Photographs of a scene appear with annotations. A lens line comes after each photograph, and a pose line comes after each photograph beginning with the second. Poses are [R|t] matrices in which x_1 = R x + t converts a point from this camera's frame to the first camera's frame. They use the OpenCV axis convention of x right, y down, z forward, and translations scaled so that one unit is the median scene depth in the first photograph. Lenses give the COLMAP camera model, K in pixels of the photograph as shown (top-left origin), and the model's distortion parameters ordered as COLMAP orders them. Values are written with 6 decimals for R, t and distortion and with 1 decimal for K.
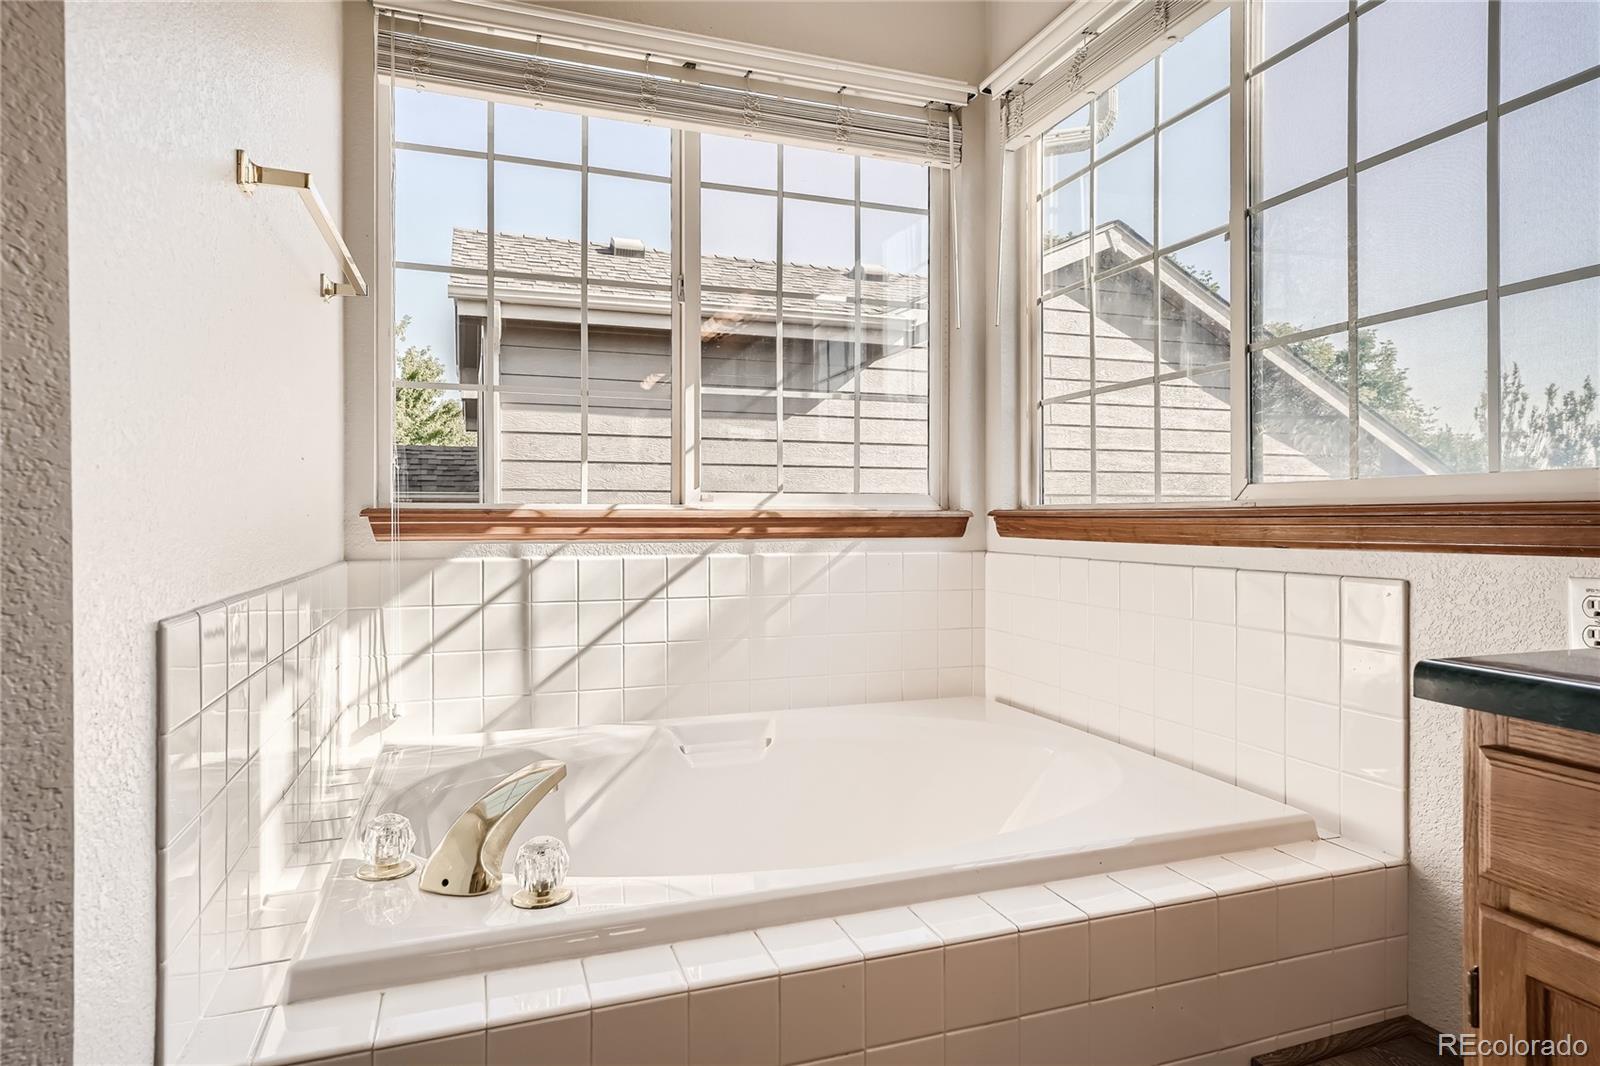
lens RADIAL K [[899.2, 0, 795.2], [0, 899.2, 522.3], [0, 0, 1]] dist [0.002717, 0.000403]
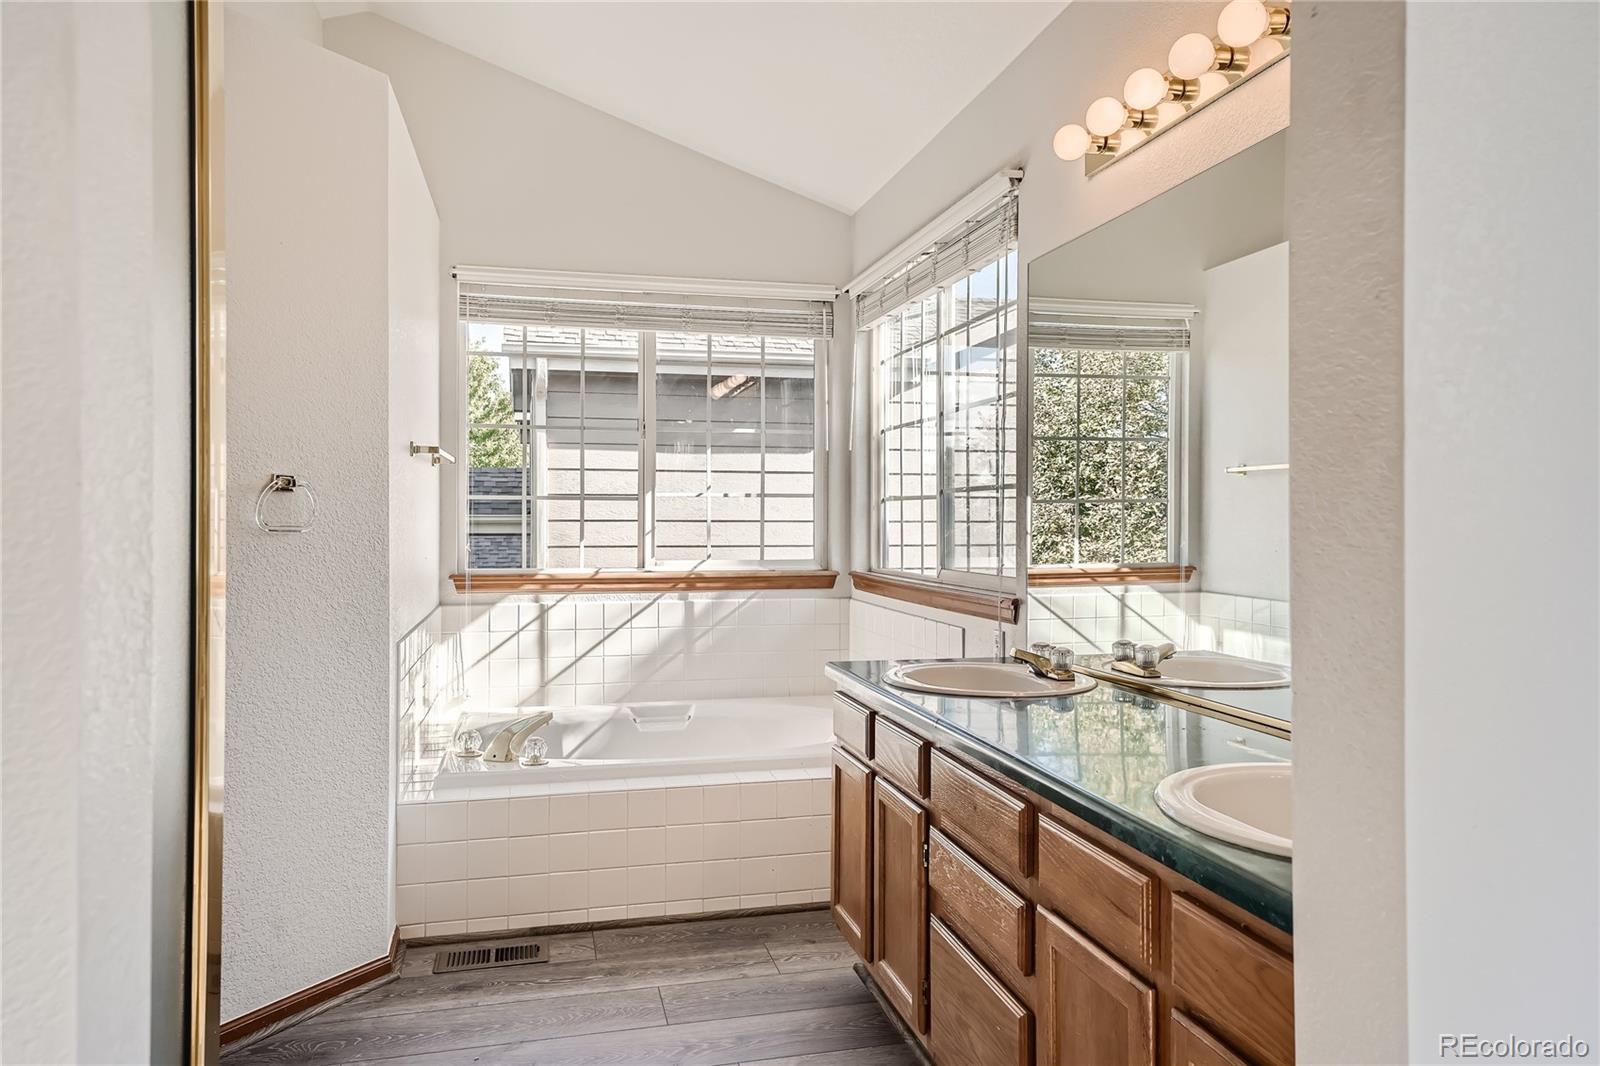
lens RADIAL K [[1098.2, 0, 806.1], [0, 1098.2, 525.8], [0, 0, 1]] dist [0.003766, 0.000445]
pose [[0.994950, 0.005889, -0.100195, 0.365395], [-0.005239, 0.999964, 0.006746, -0.112943], [0.100231, -0.006187, 0.994945, -0.917537]]
